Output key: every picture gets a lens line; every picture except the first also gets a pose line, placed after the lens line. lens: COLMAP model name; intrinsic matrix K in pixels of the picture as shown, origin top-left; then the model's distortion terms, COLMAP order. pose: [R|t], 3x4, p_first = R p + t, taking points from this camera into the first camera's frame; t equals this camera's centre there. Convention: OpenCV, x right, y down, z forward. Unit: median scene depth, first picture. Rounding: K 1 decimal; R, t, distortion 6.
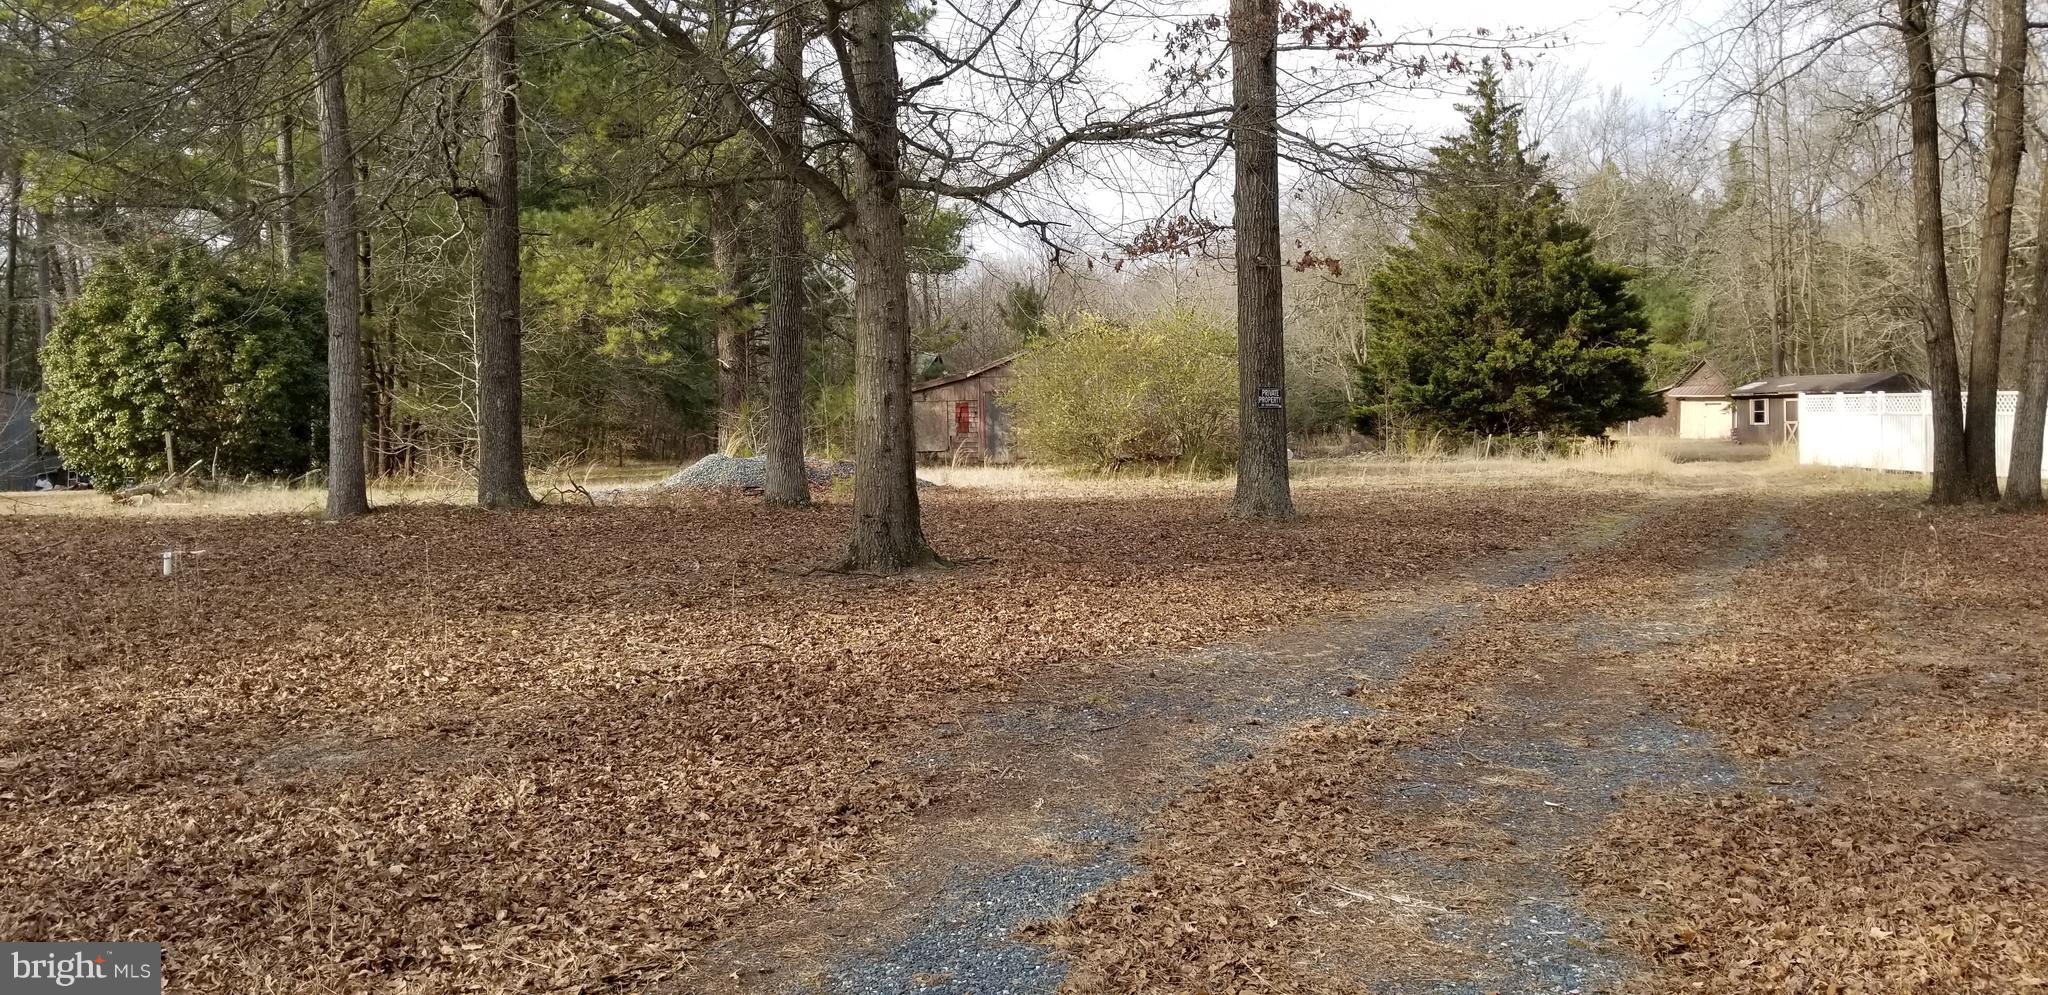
lens RADIAL K [[1584.5, 0, 1024.9], [0, 1584.5, 493.9], [0, 0, 1]] dist [0.022947, -0.048676]
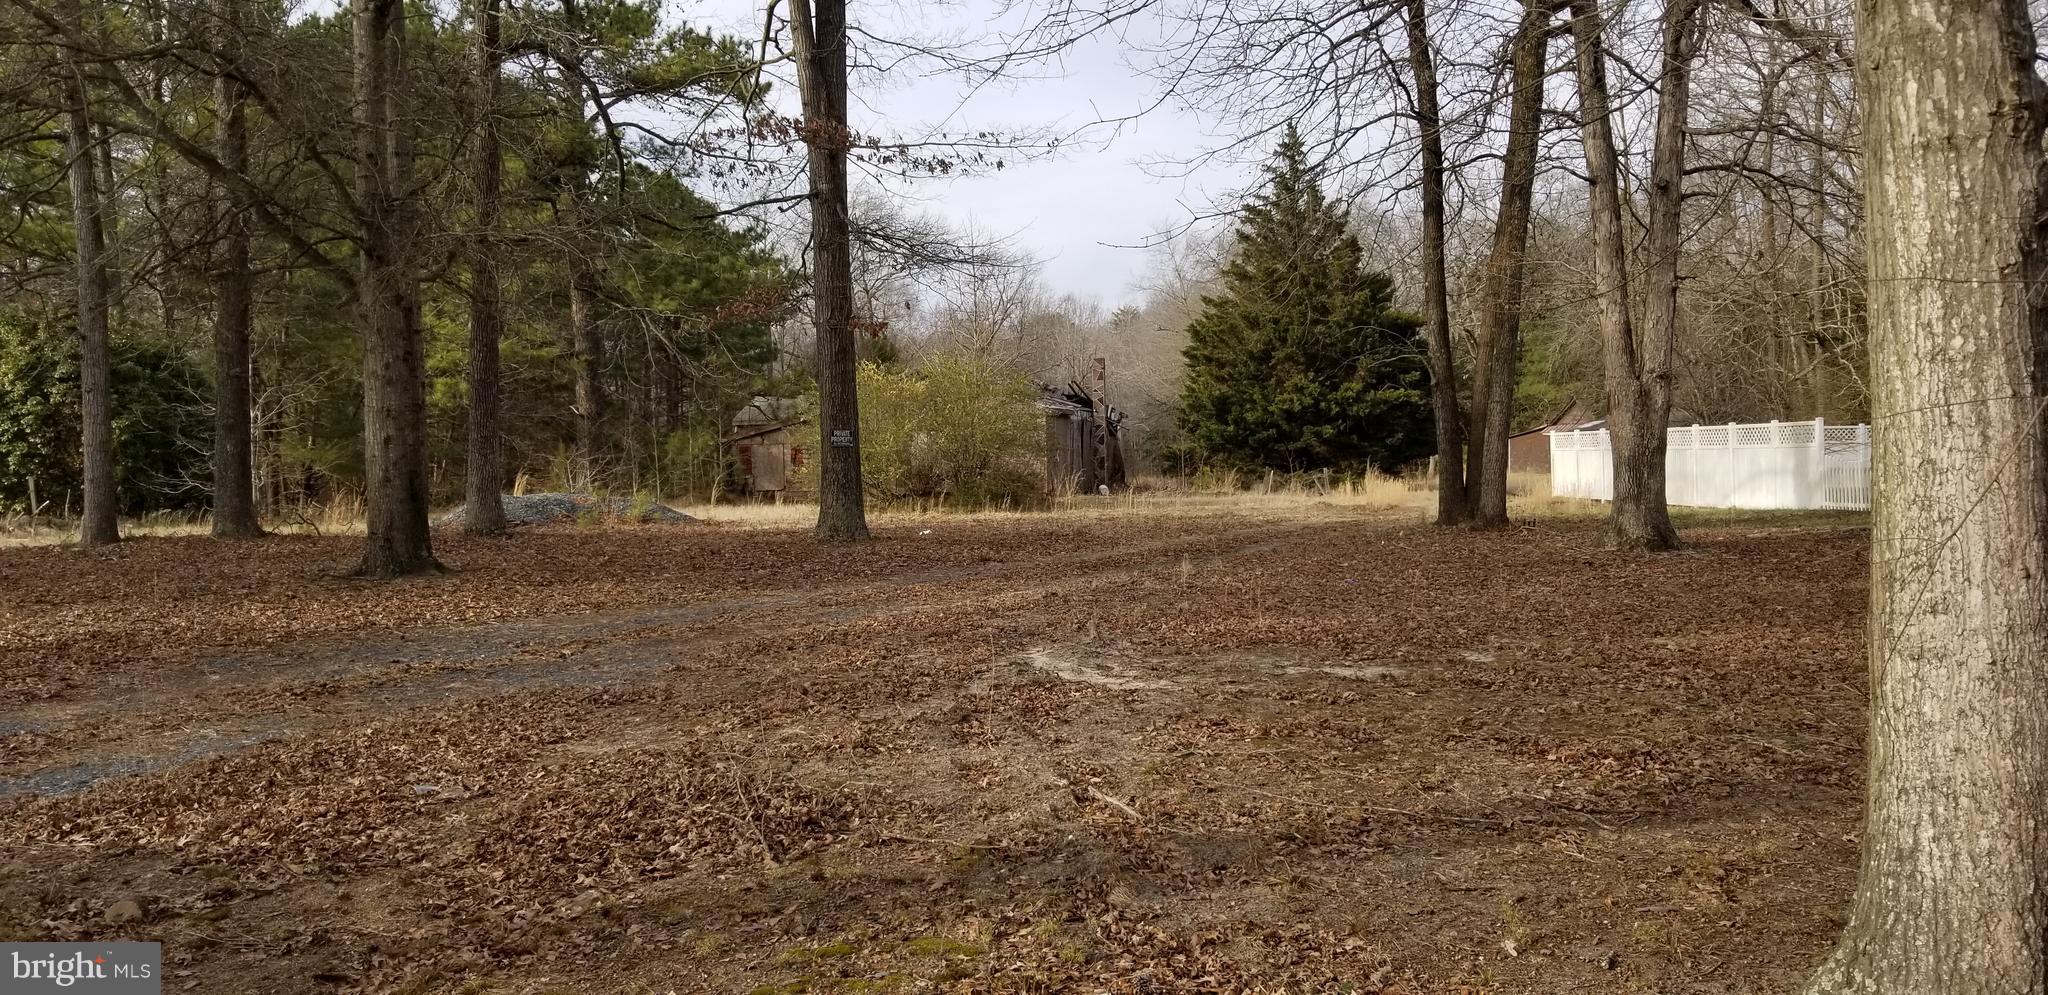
lens RADIAL K [[1584.5, 0, 1032.1], [0, 1584.5, 494.9], [0, 0, 1]] dist [0.022947, -0.048676]
pose [[0.999875, -0.007285, -0.014015, 0.138638], [0.006909, 0.999621, -0.026656, 0.006538], [0.014204, 0.026556, 0.999546, -0.080002]]
